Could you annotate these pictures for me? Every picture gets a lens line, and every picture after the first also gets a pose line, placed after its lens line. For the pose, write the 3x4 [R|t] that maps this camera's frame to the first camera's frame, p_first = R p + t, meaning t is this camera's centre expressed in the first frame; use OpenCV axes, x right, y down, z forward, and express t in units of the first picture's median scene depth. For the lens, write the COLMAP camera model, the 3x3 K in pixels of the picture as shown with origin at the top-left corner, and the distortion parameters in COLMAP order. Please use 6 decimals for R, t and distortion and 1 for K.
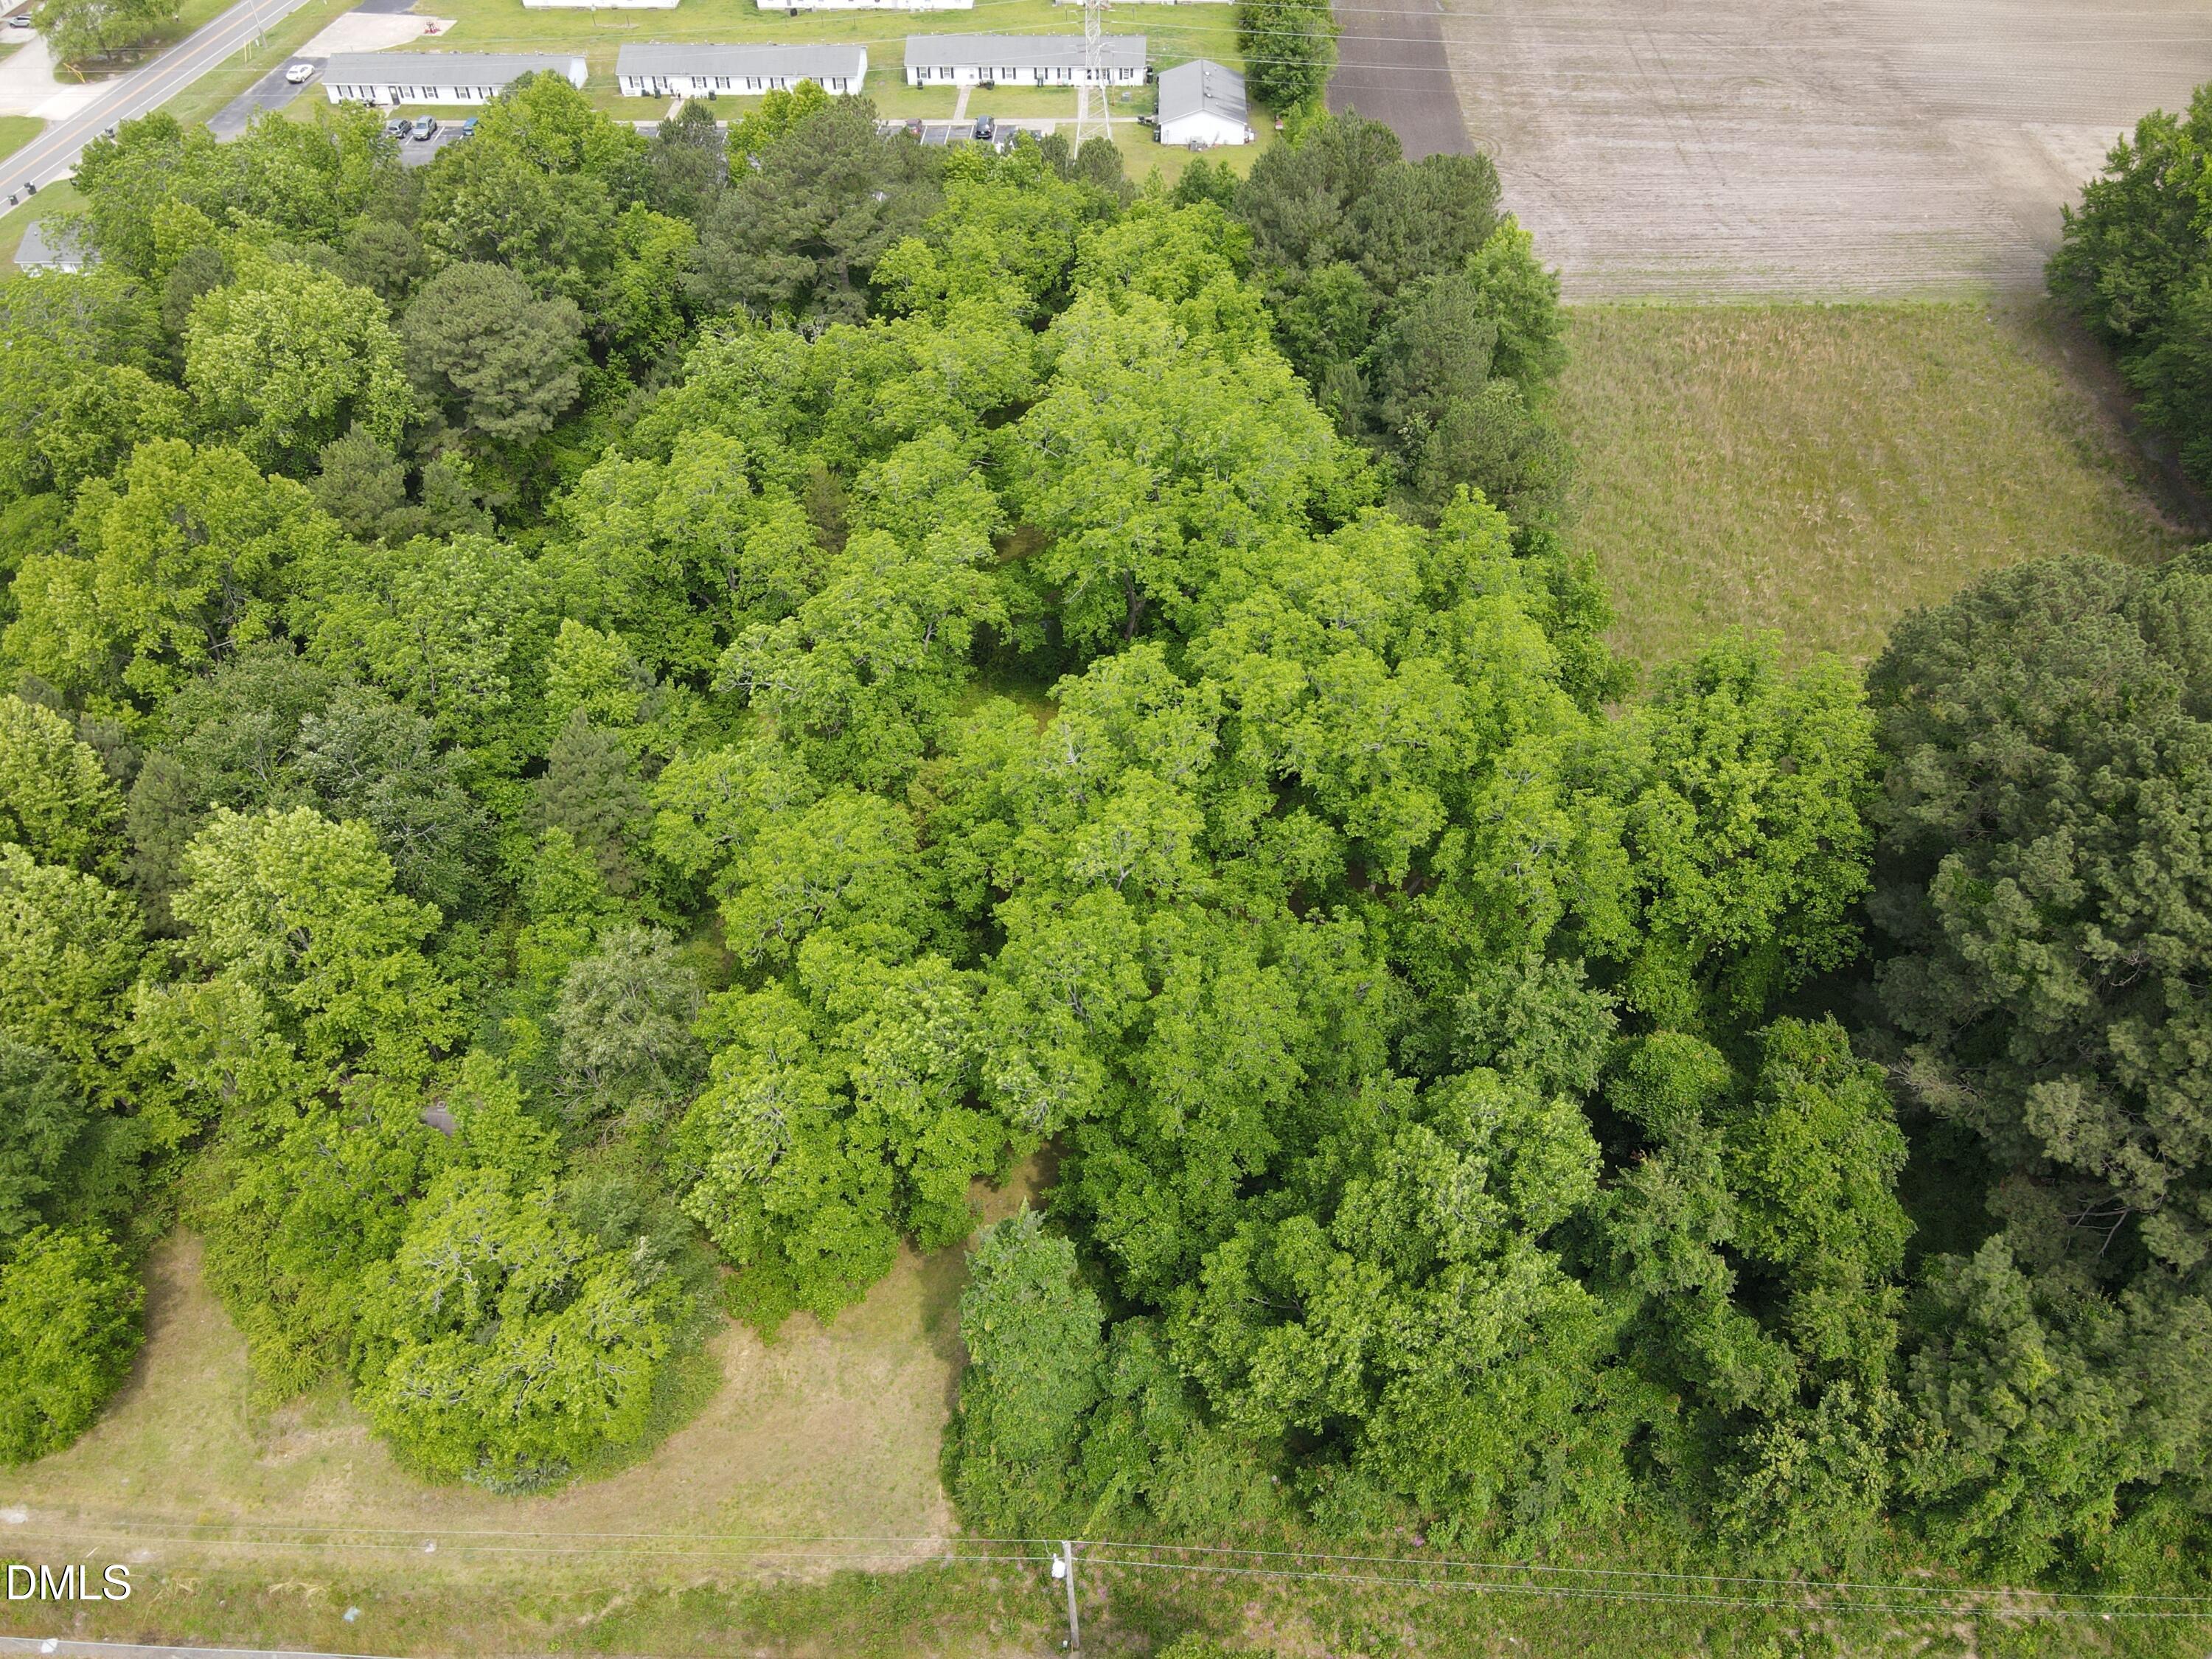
lens RADIAL K [[1629.9, 0, 1108.6], [0, 1629.9, 827.3], [0, 0, 1]] dist [0.007599, 0.008193]
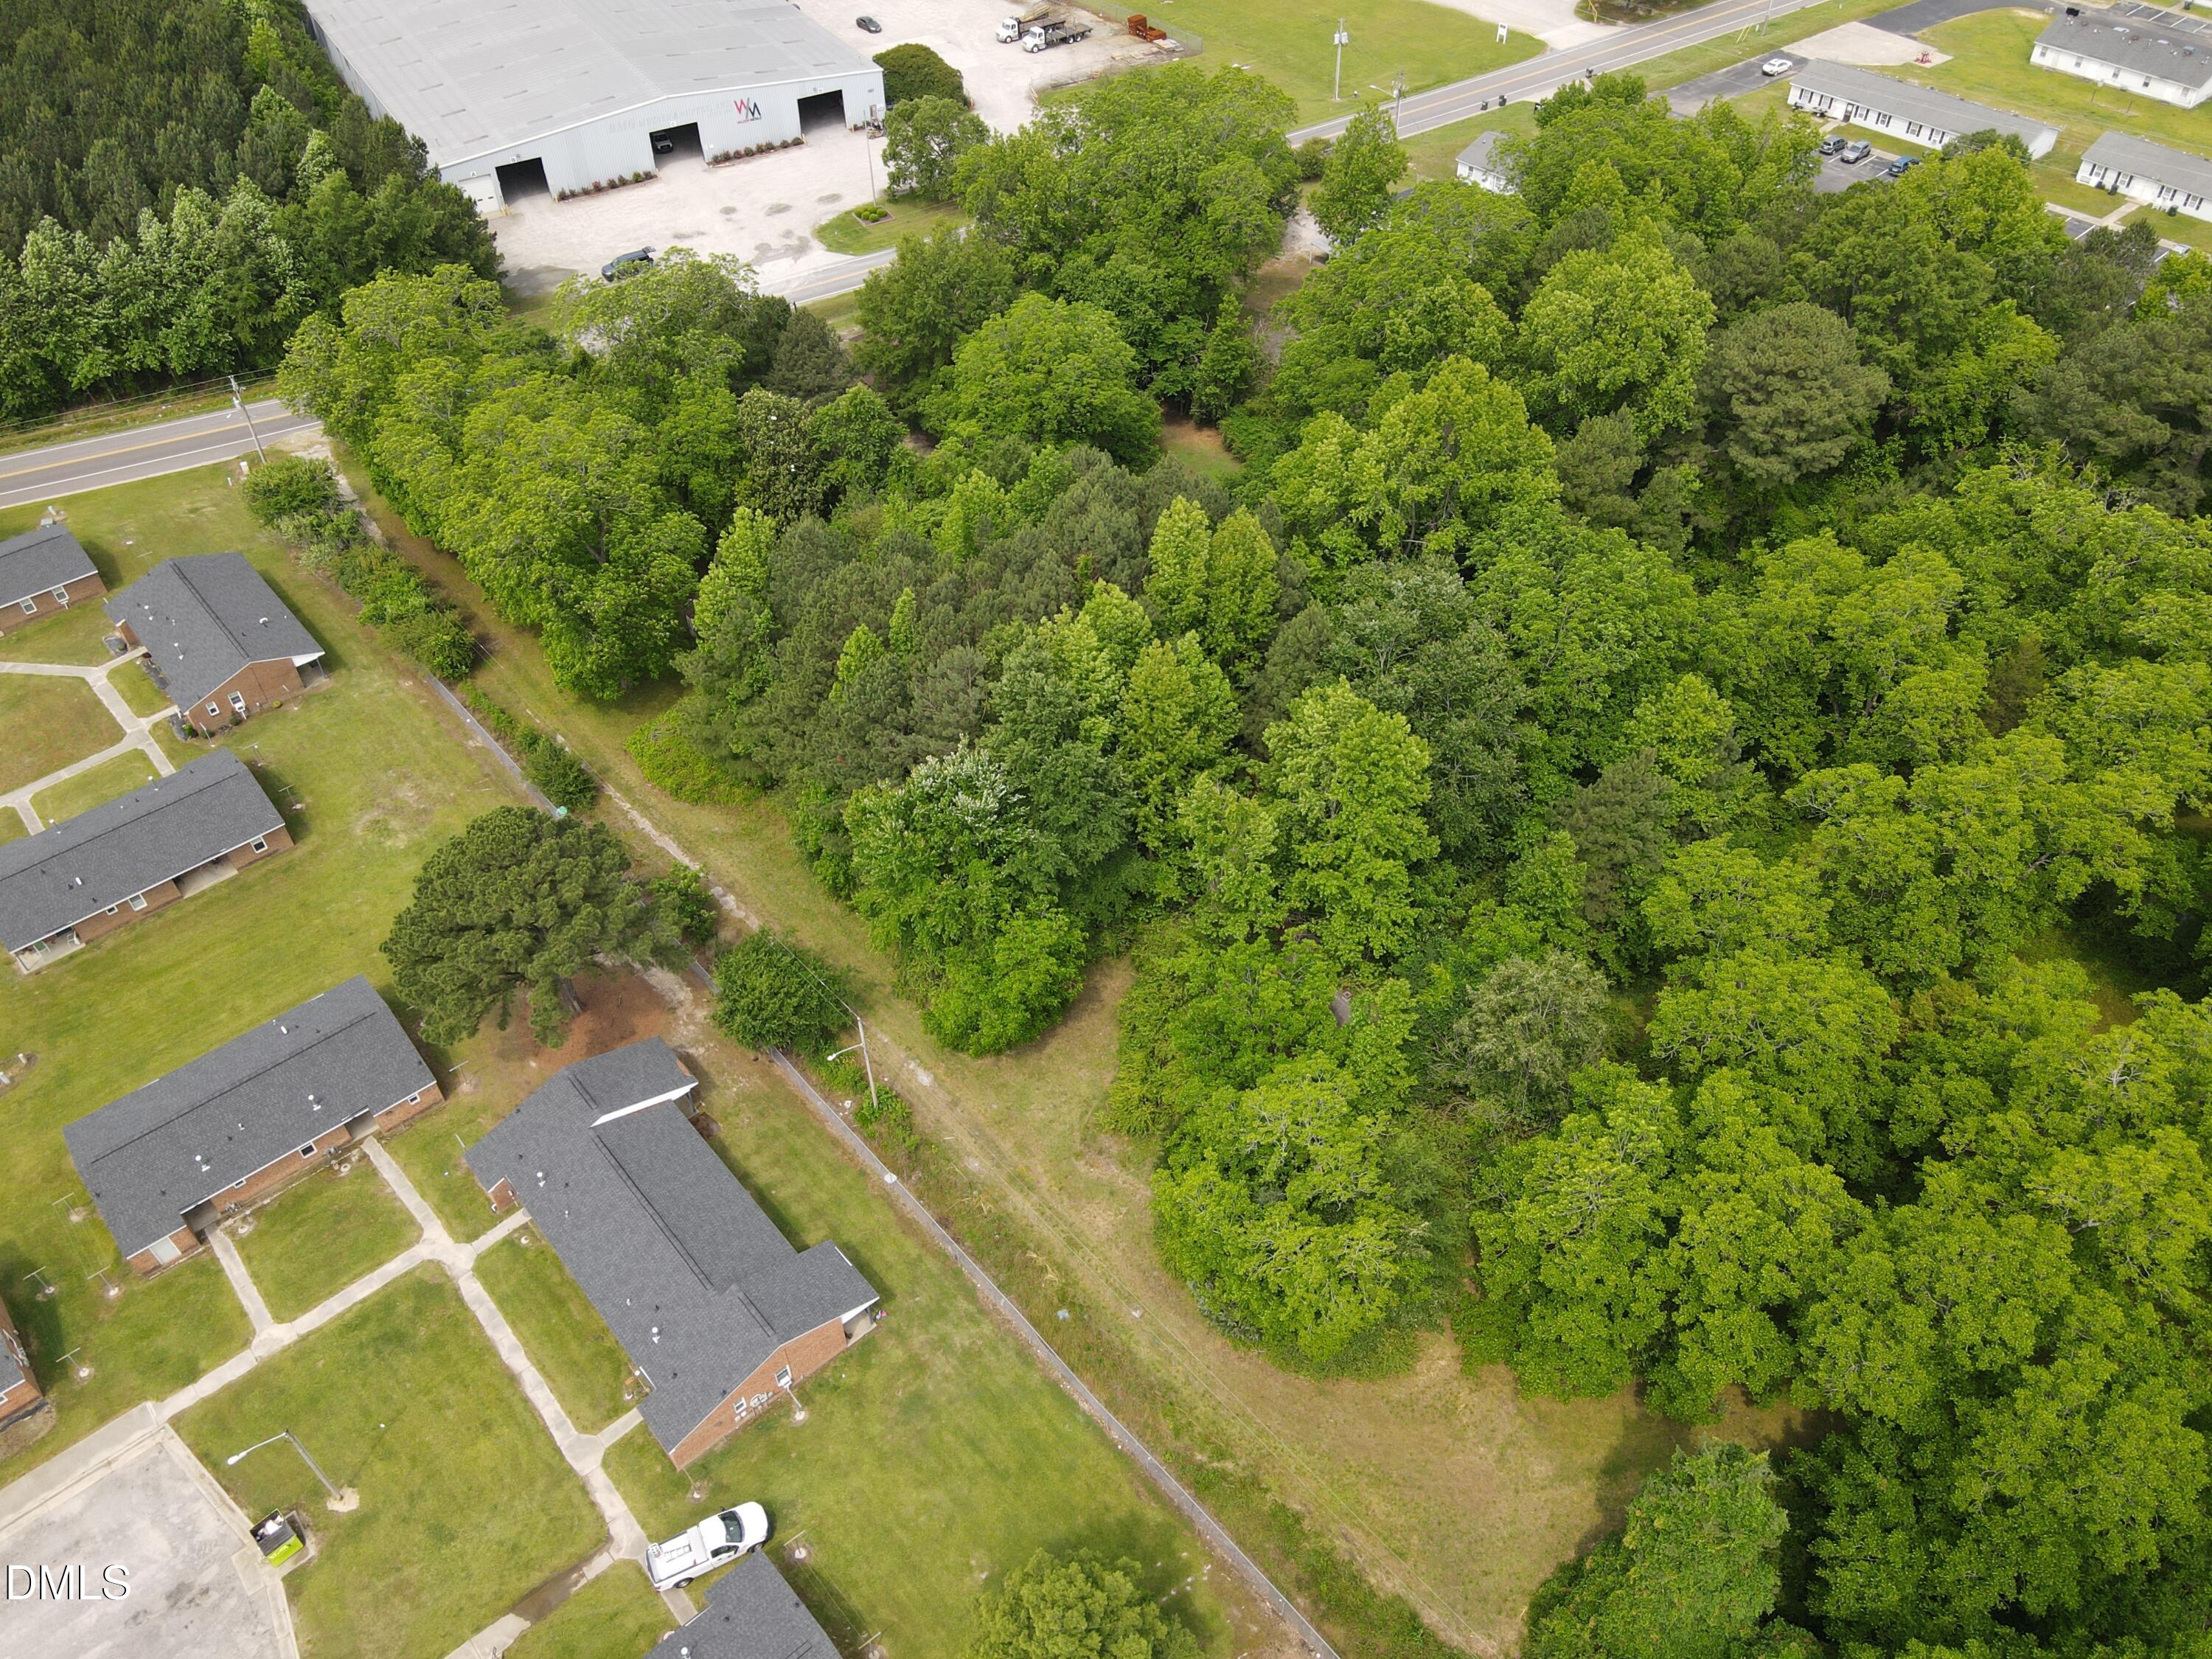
lens RADIAL K [[1632.1, 0, 1108.8], [0, 1632.1, 828.0], [0, 0, 1]] dist [-0.002884, 0.020831]
pose [[0.684823, 0.510473, -0.520033, -0.002652], [-0.507507, 0.846218, 0.162333, -0.019321], [0.522928, 0.152751, 0.838578, -0.020767]]
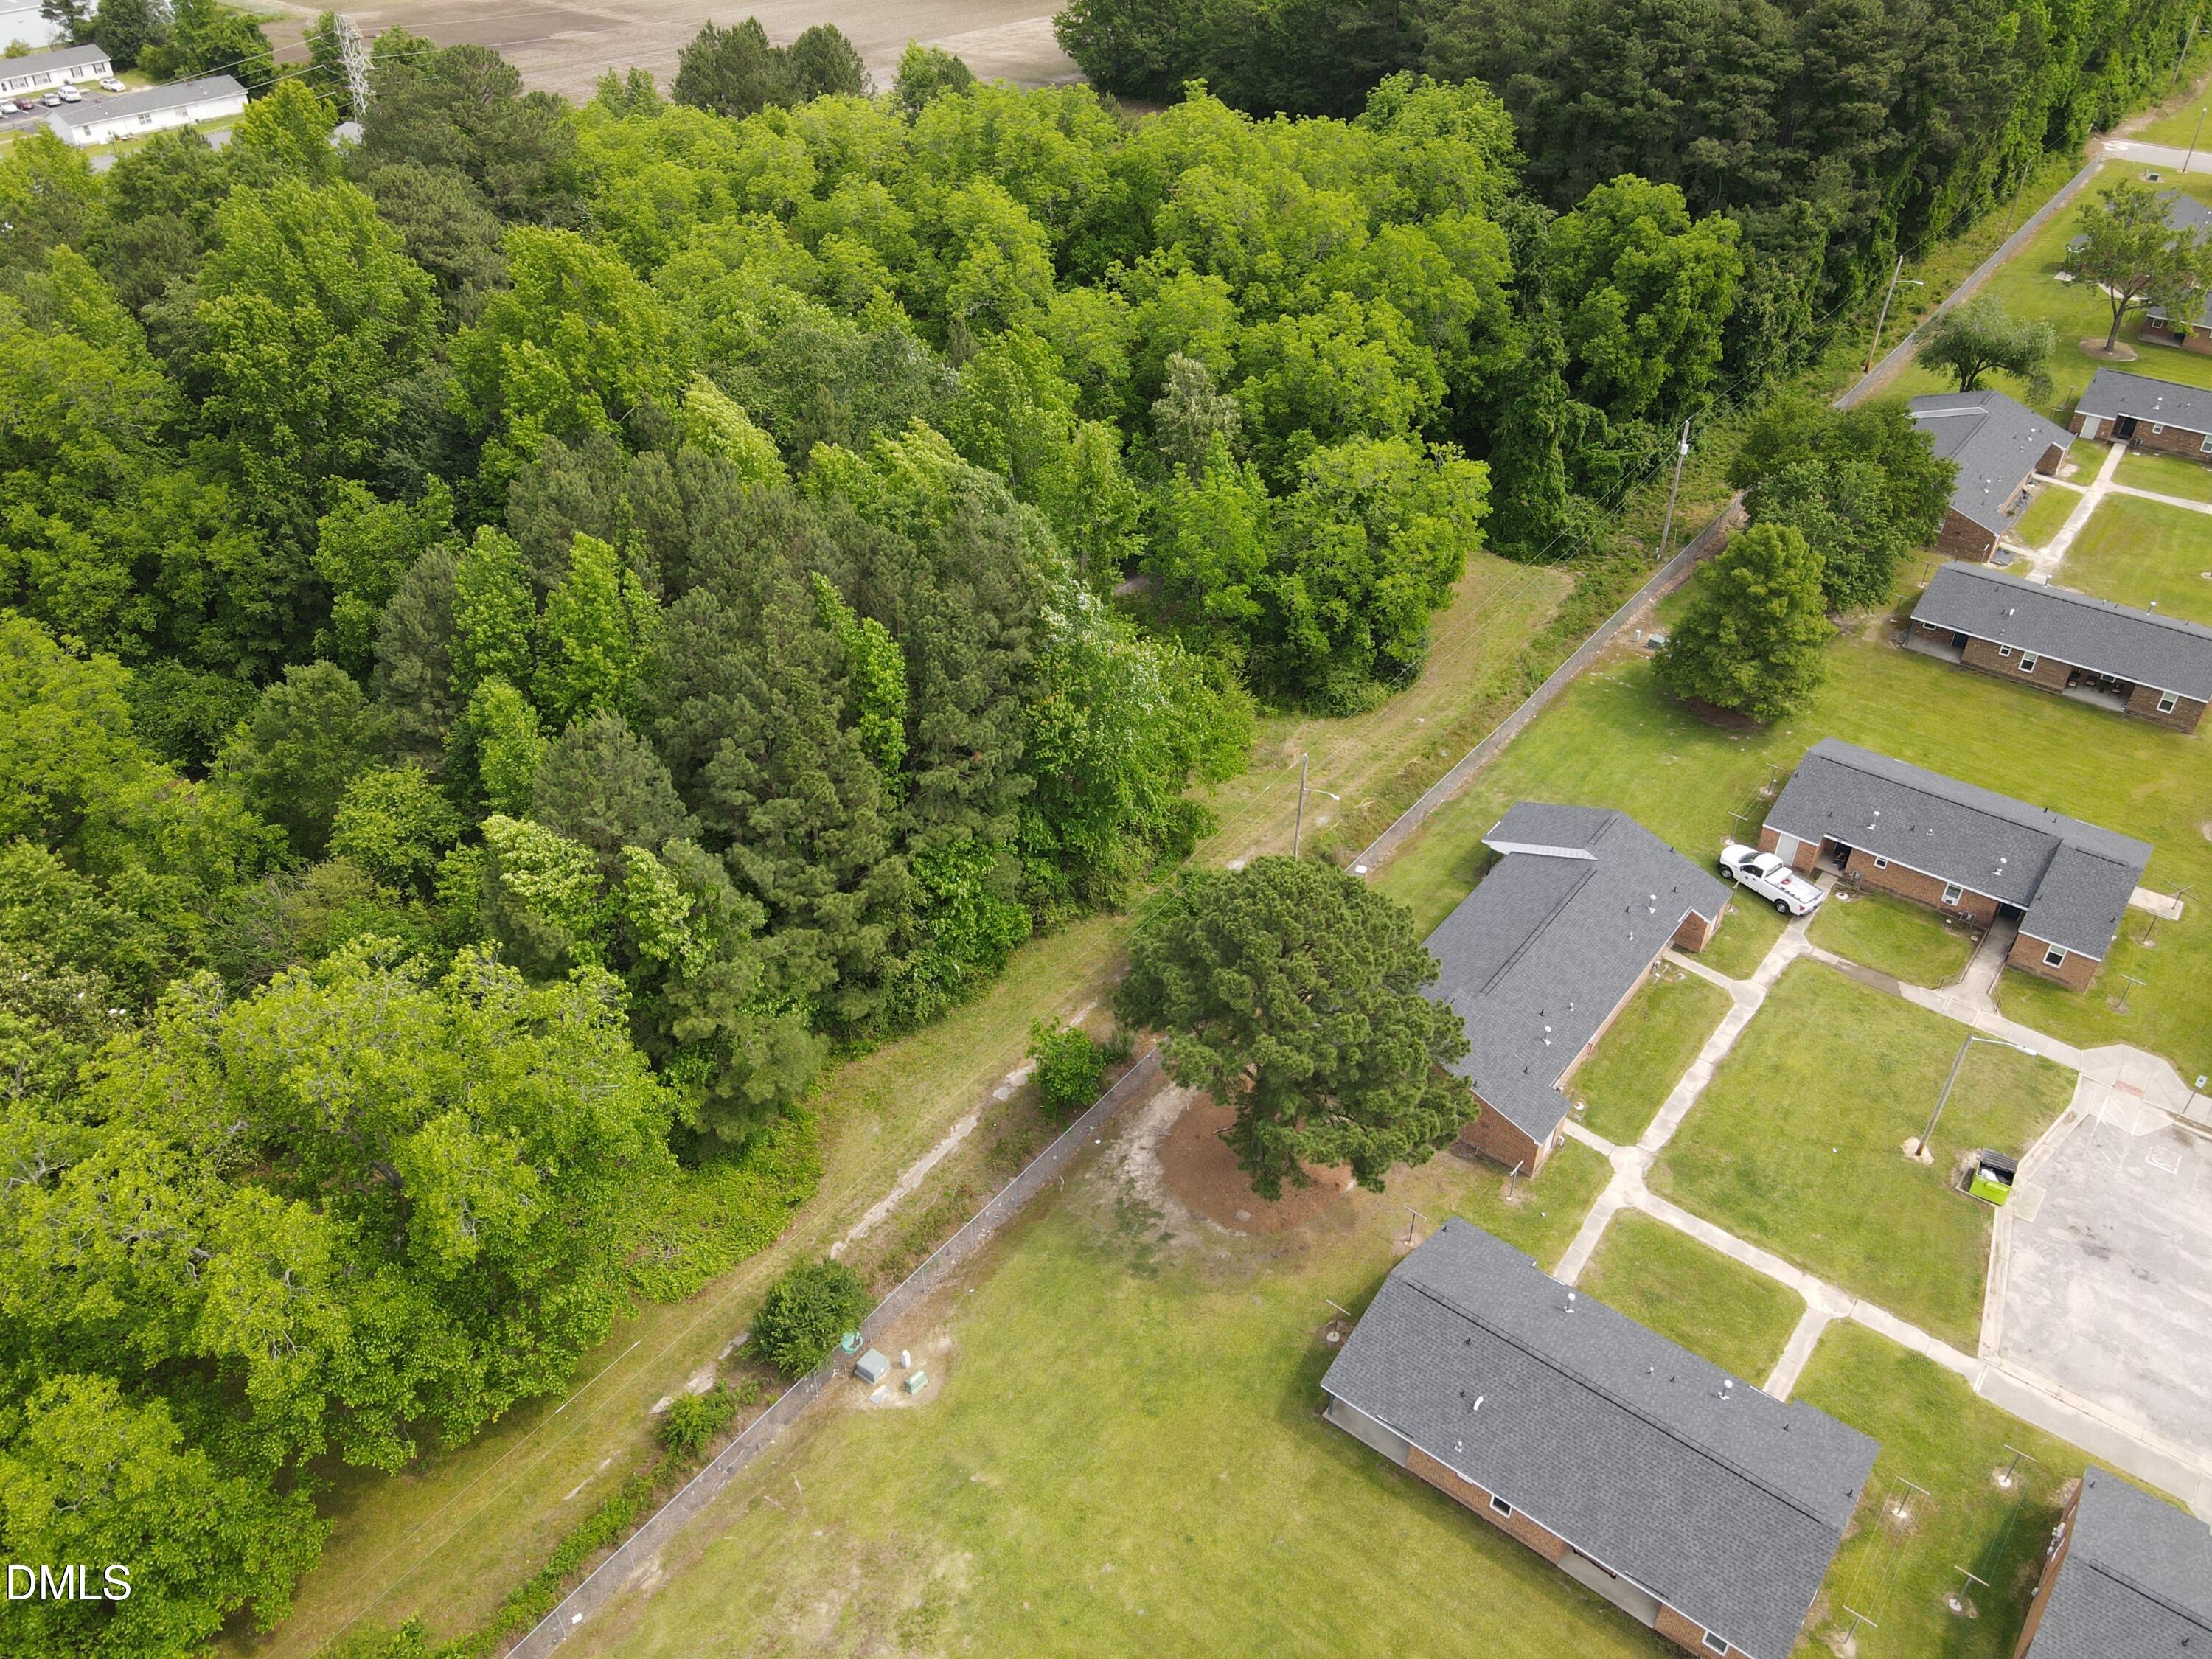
lens RADIAL K [[1634.9, 0, 1104.9], [0, 1634.9, 832.5], [0, 0, 1]] dist [-0.009823, 0.033714]
pose [[0.580979, -0.473854, 0.661760, -1.114135], [0.565394, 0.819824, 0.090659, 0.175414], [-0.585486, 0.321484, 0.744214, 0.114644]]
